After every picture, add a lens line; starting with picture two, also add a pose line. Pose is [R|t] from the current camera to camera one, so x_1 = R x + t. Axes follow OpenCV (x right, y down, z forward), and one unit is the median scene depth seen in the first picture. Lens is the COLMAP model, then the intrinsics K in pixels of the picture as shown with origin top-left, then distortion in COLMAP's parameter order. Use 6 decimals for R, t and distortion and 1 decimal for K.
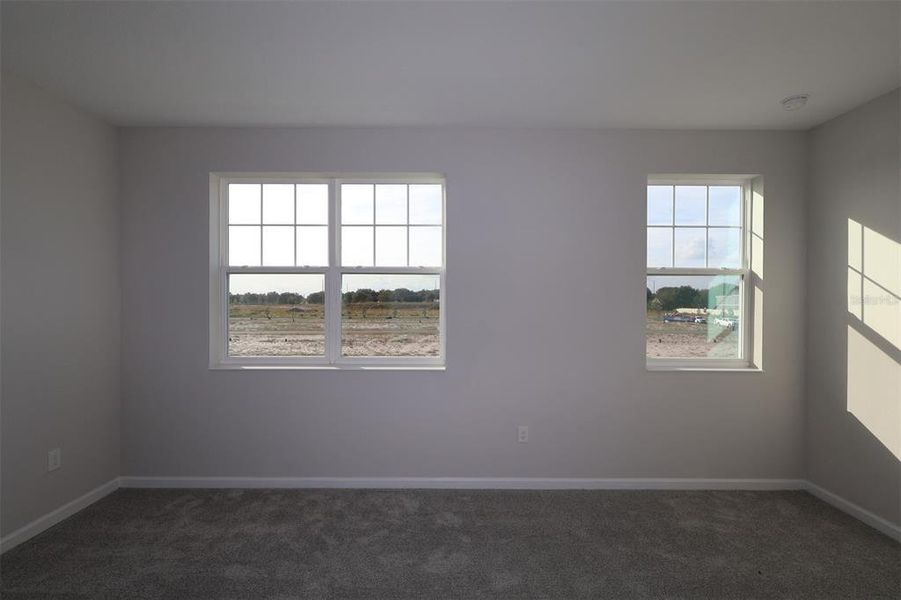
lens RADIAL K [[420.7, 0, 450.5], [0, 420.7, 300.0], [0, 0, 1]] dist [0.001340, 0.000046]
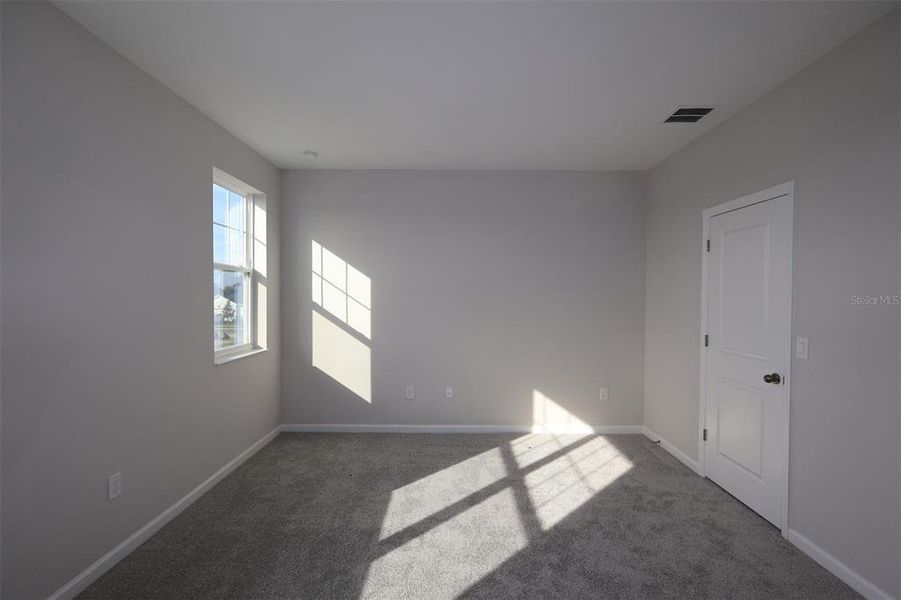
lens RADIAL K [[420.7, 0, 450.5], [0, 420.7, 300.0], [0, 0, 1]] dist [0.001340, 0.000046]
pose [[0.000931, -0.014119, 0.999900, -0.603454], [0.004046, 0.999892, 0.014115, 0.004397], [-0.999991, 0.004032, 0.000989, 0.514584]]
